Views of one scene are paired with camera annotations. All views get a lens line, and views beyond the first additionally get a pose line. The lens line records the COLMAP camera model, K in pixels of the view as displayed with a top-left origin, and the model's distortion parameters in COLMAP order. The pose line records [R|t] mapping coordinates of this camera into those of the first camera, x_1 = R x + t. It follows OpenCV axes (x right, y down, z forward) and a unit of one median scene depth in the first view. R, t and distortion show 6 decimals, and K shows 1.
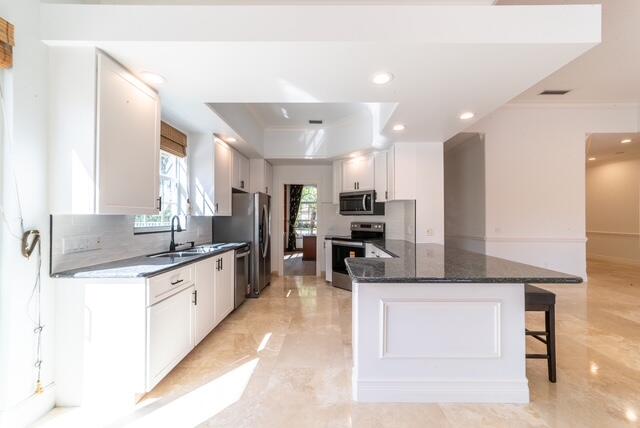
lens RADIAL K [[244.4, 0, 320.0], [0, 244.4, 214.0], [0, 0, 1]] dist [0.000796, 0.000261]
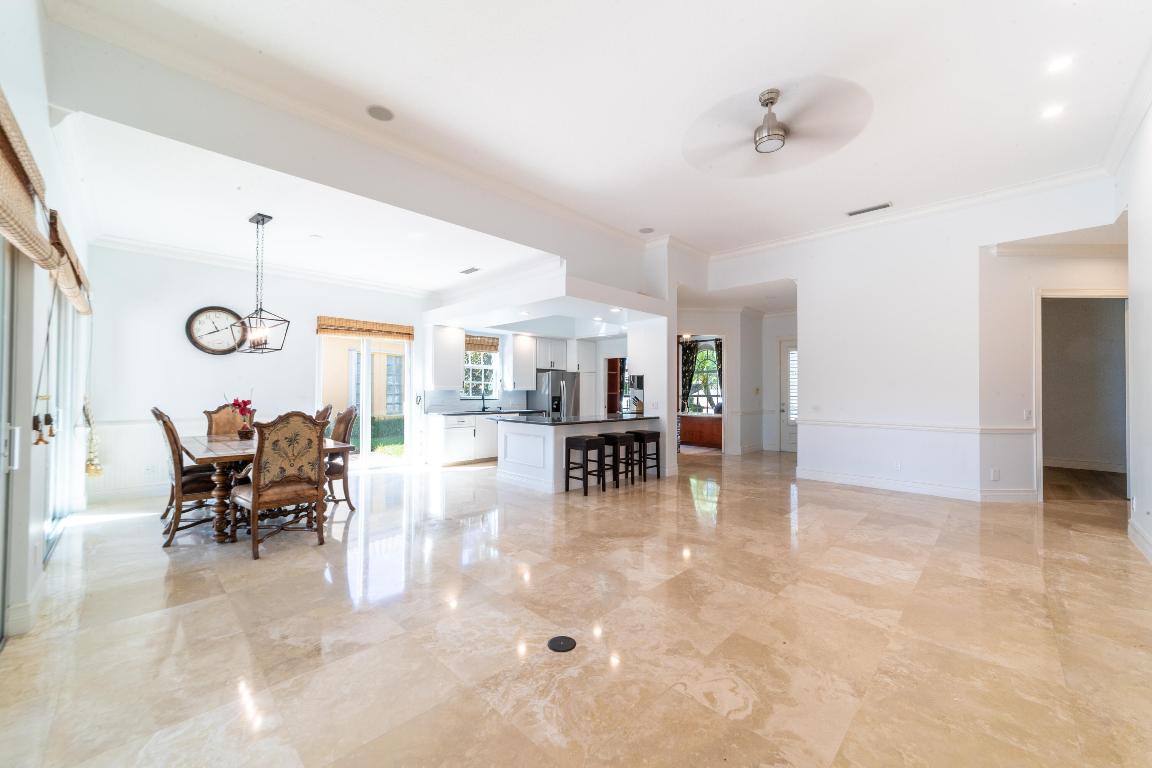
lens RADIAL K [[439.9, 0, 576.0], [0, 439.9, 384.0], [0, 0, 1]] dist [0.000796, 0.000261]
pose [[0.717921, -0.012709, -0.696009, 1.577891], [0.009852, 0.999919, -0.008097, -0.005798], [0.696055, -0.001044, 0.717988, -0.596029]]
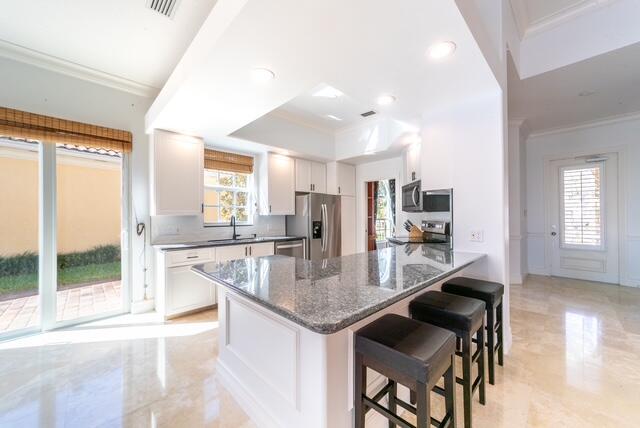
lens RADIAL K [[244.4, 0, 320.0], [0, 244.4, 214.0], [0, 0, 1]] dist [0.000796, 0.000261]
pose [[0.720059, -0.013365, -0.693785, 0.628527], [0.019751, 0.999804, 0.001238, 0.005556], [0.693632, -0.014594, 0.720182, 0.234671]]
